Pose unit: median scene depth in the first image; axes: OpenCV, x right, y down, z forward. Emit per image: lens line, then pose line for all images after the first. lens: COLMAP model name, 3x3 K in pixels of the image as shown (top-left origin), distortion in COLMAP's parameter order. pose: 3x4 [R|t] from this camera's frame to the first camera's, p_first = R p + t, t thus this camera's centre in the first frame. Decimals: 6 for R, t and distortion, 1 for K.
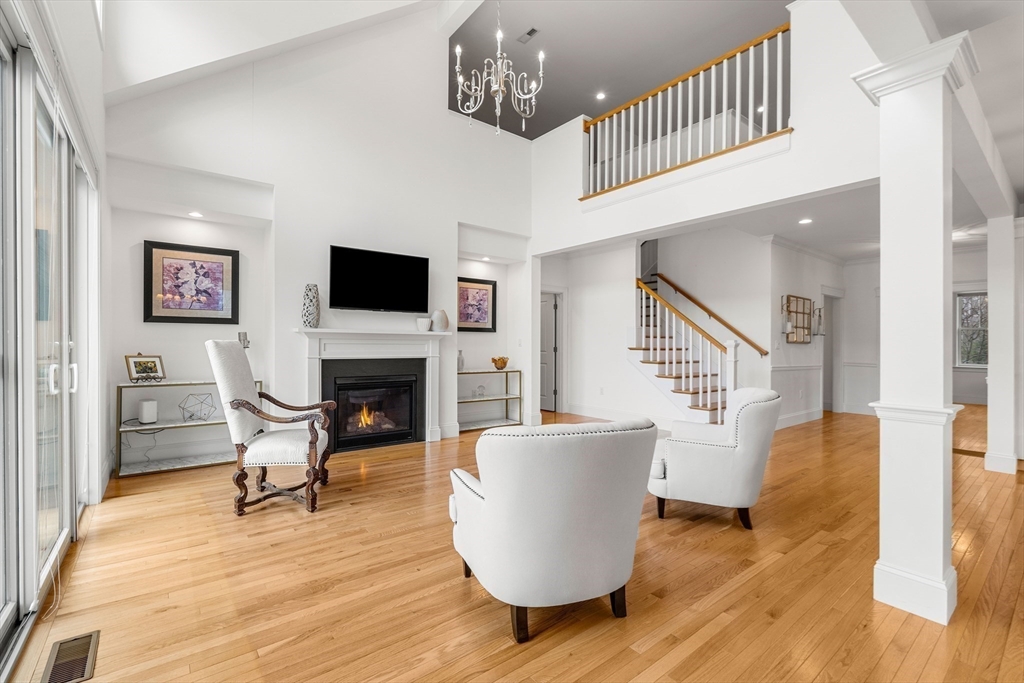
lens RADIAL K [[453.6, 0, 516.7], [0, 453.6, 340.2], [0, 0, 1]] dist [-0.003920, 0.000733]
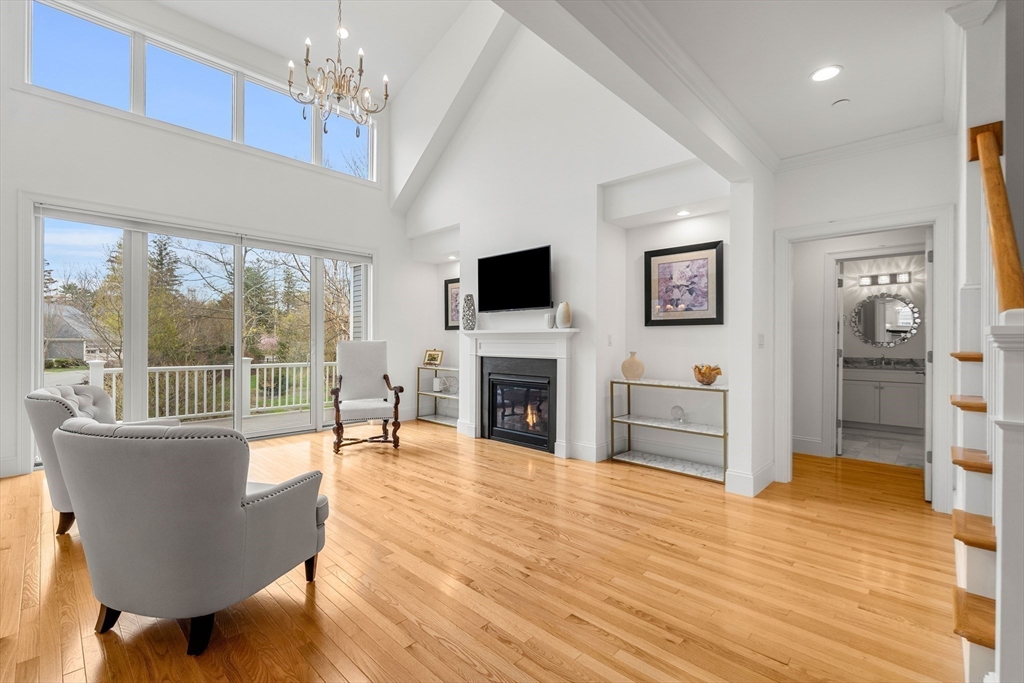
lens RADIAL K [[453.6, 0, 510.7], [0, 453.6, 340.9], [0, 0, 1]] dist [-0.003920, 0.000733]
pose [[0.127028, -0.004629, -0.991888, 0.561634], [0.008062, 0.999961, -0.003634, 0.005256], [0.991866, -0.007535, 0.127060, 0.686823]]
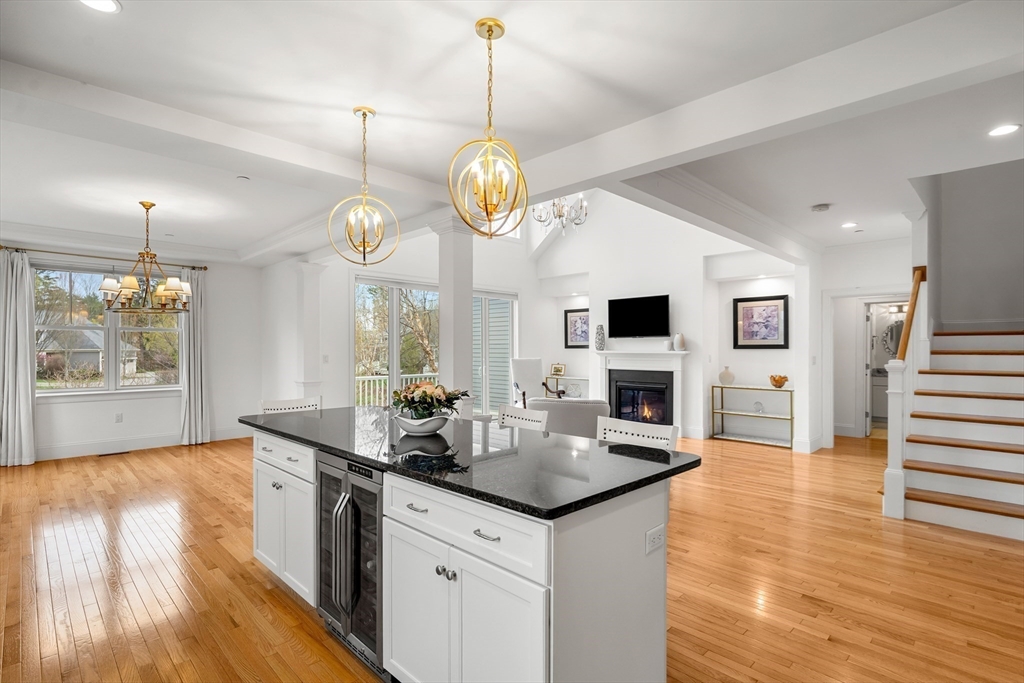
lens RADIAL K [[501.2, 0, 515.1], [0, 501.2, 348.3], [0, 0, 1]] dist [0.000708, 0.000313]
pose [[0.107735, -0.006229, -0.994160, 1.004668], [0.011115, 0.999925, -0.005061, -0.020849], [0.994117, -0.010505, 0.107797, 0.341988]]
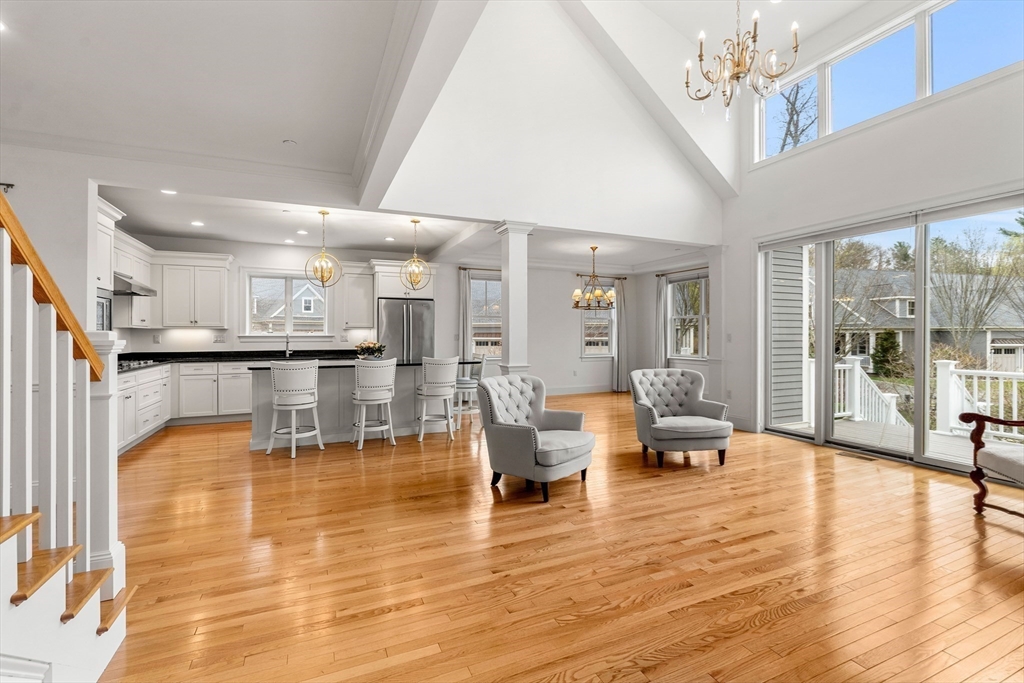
lens RADIAL K [[453.6, 0, 512.6], [0, 453.6, 331.5], [0, 0, 1]] dist [-0.003920, 0.000733]
pose [[-0.970823, -0.007444, 0.239683, 0.110111], [-0.010044, 0.999903, -0.009627, -0.003983], [-0.239589, -0.011754, -0.970803, 1.098110]]
